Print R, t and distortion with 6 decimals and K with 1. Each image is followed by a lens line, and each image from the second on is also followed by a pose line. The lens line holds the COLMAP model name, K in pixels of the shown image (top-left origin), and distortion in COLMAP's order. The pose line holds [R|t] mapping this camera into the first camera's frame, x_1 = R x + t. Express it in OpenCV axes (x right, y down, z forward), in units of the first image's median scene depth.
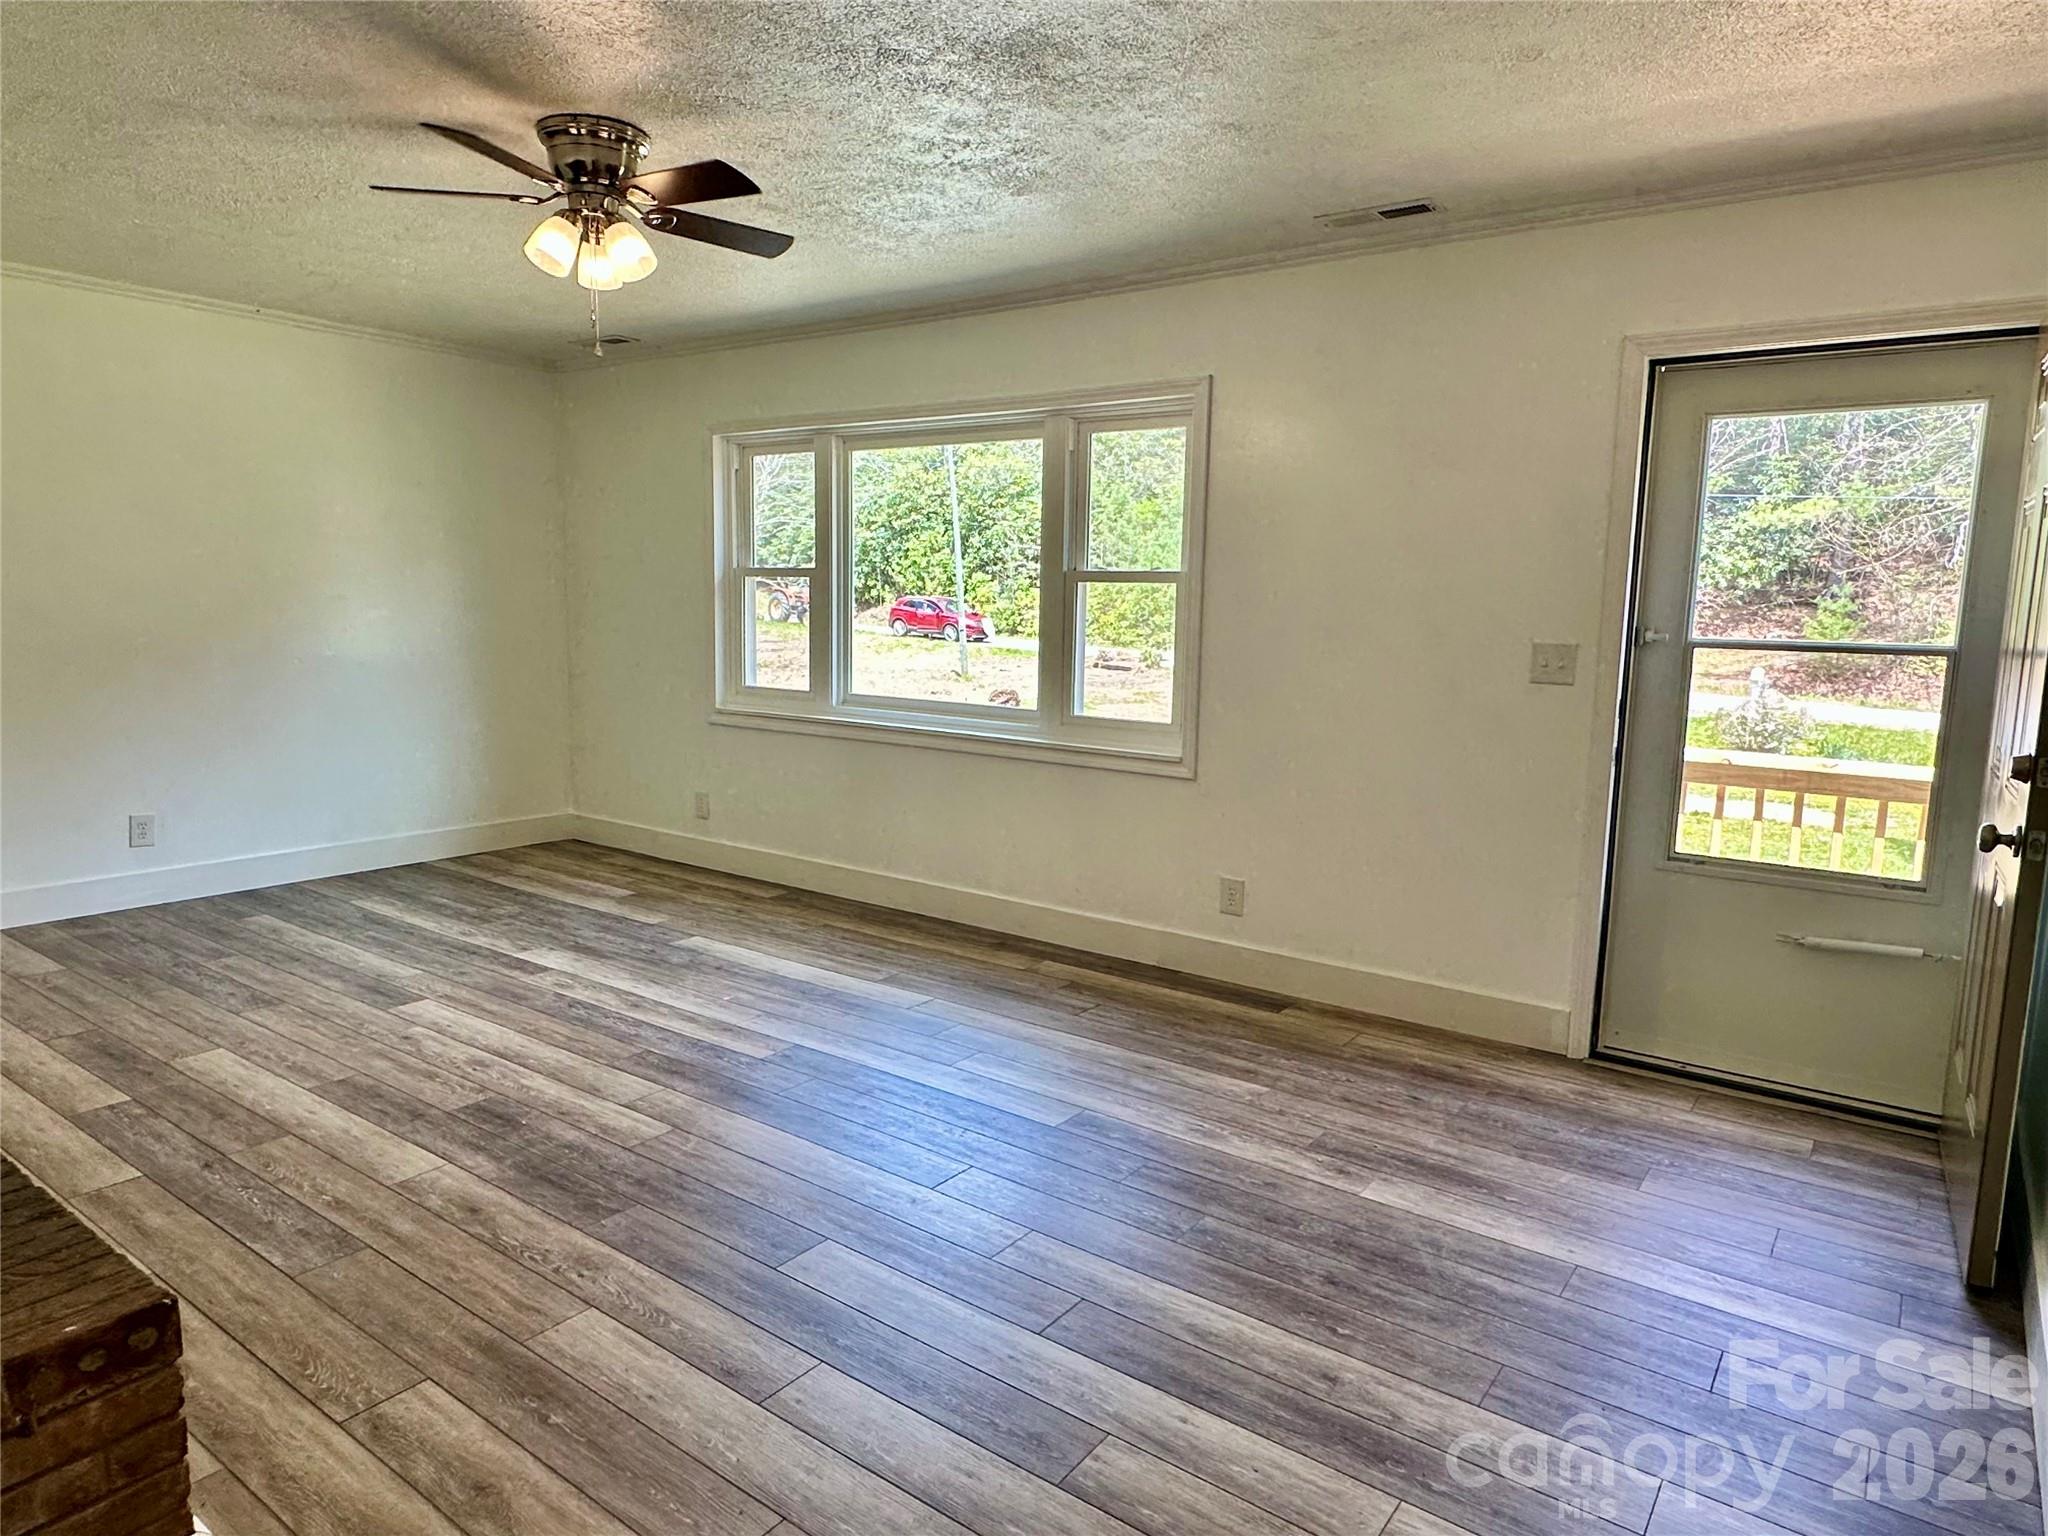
lens RADIAL K [[1227.5, 0, 1024.9], [0, 1227.5, 765.6], [0, 0, 1]] dist [-0.004312, -0.003015]
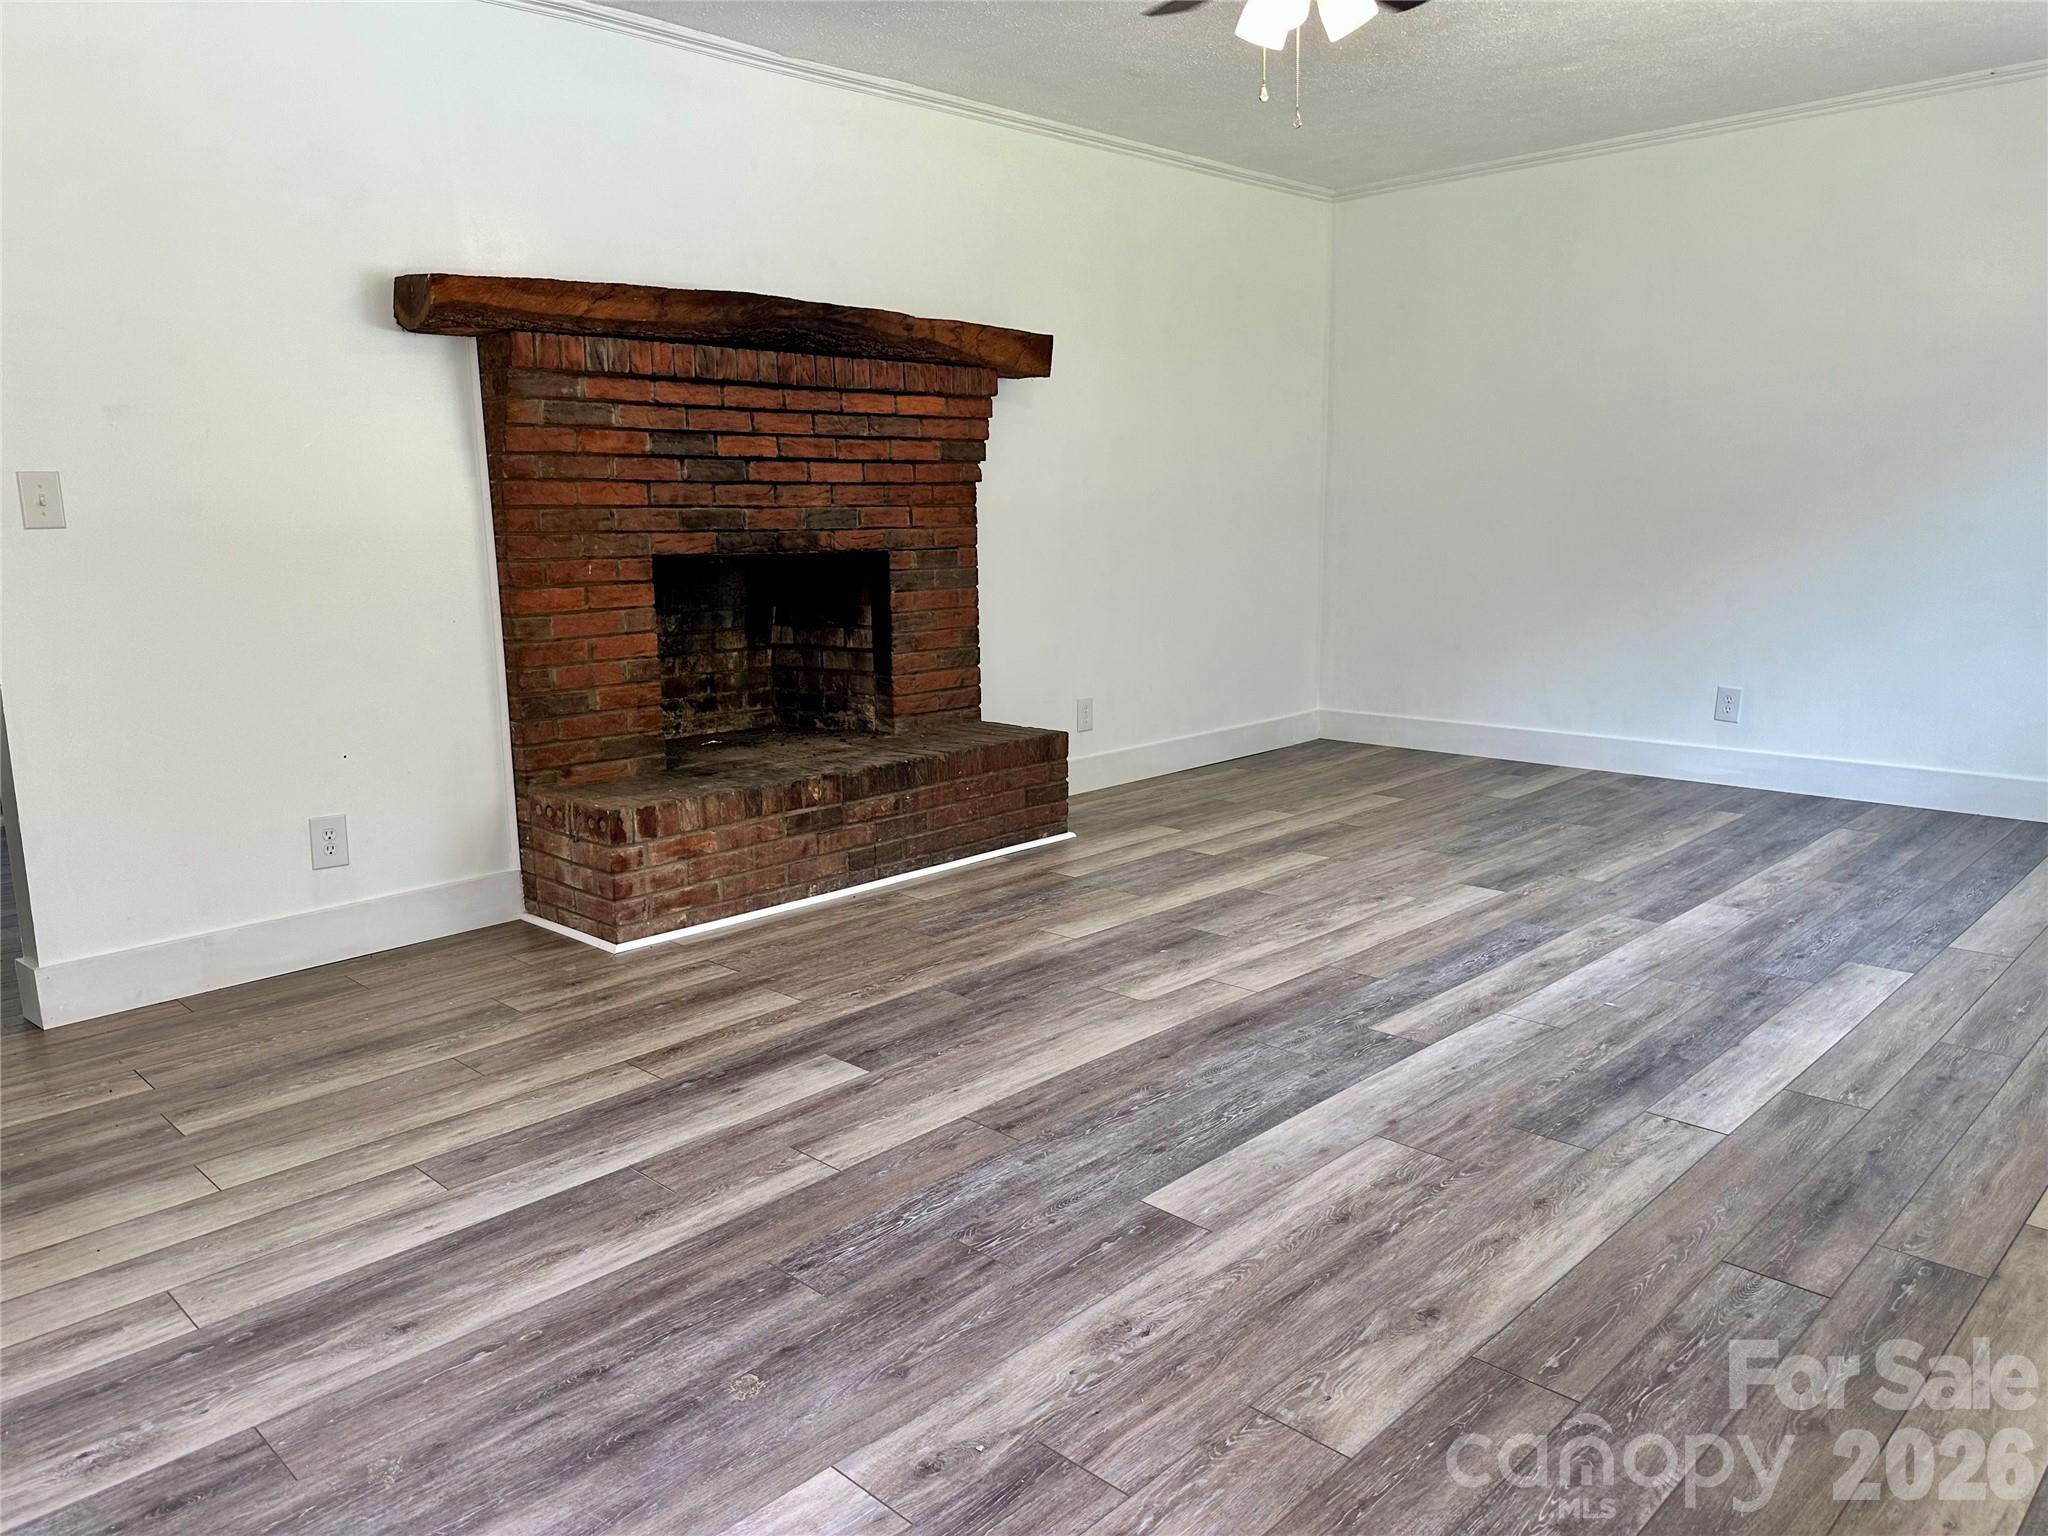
lens RADIAL K [[1480.9, 0, 1027.7], [0, 1480.9, 766.4], [0, 0, 1]] dist [0.006757, -0.025311]
pose [[-0.146090, 0.151227, -0.977644, 0.627434], [-0.124407, 0.977593, 0.169809, -0.035102], [0.981418, 0.146433, -0.124003, 0.858850]]
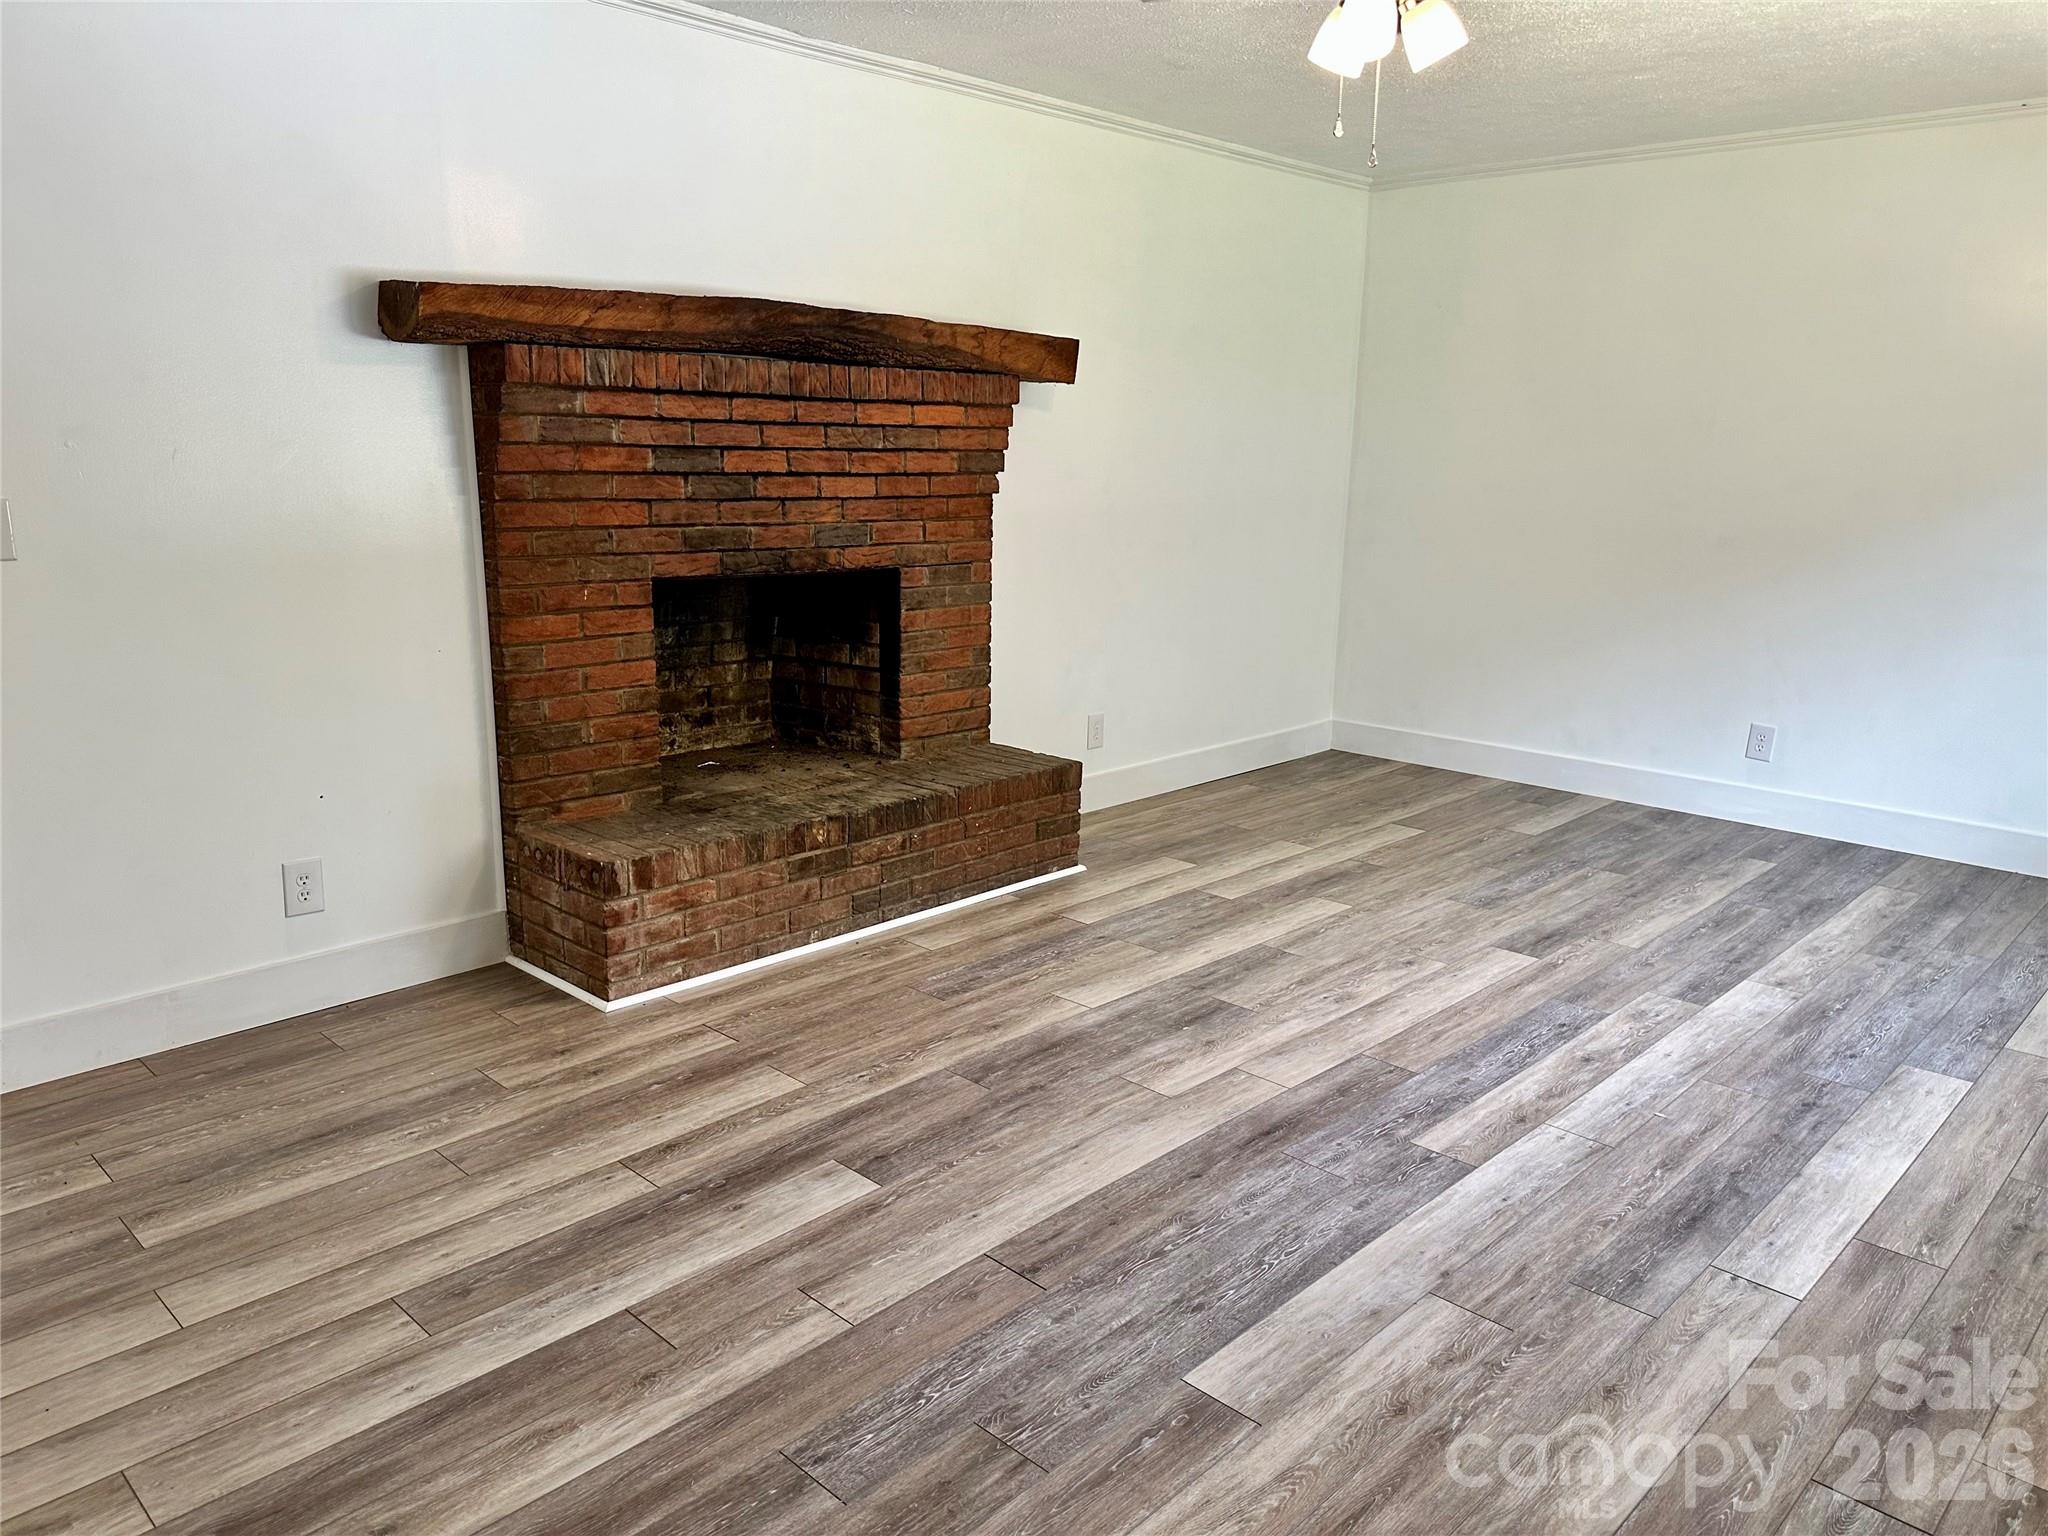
lens RADIAL K [[1480.9, 0, 1026.6], [0, 1480.9, 770.8], [0, 0, 1]] dist [0.006757, -0.025311]
pose [[-0.138751, 0.192219, -0.971494, 0.559958], [-0.156539, 0.964393, 0.213172, -0.100406], [0.977877, 0.181654, -0.103721, 0.811373]]
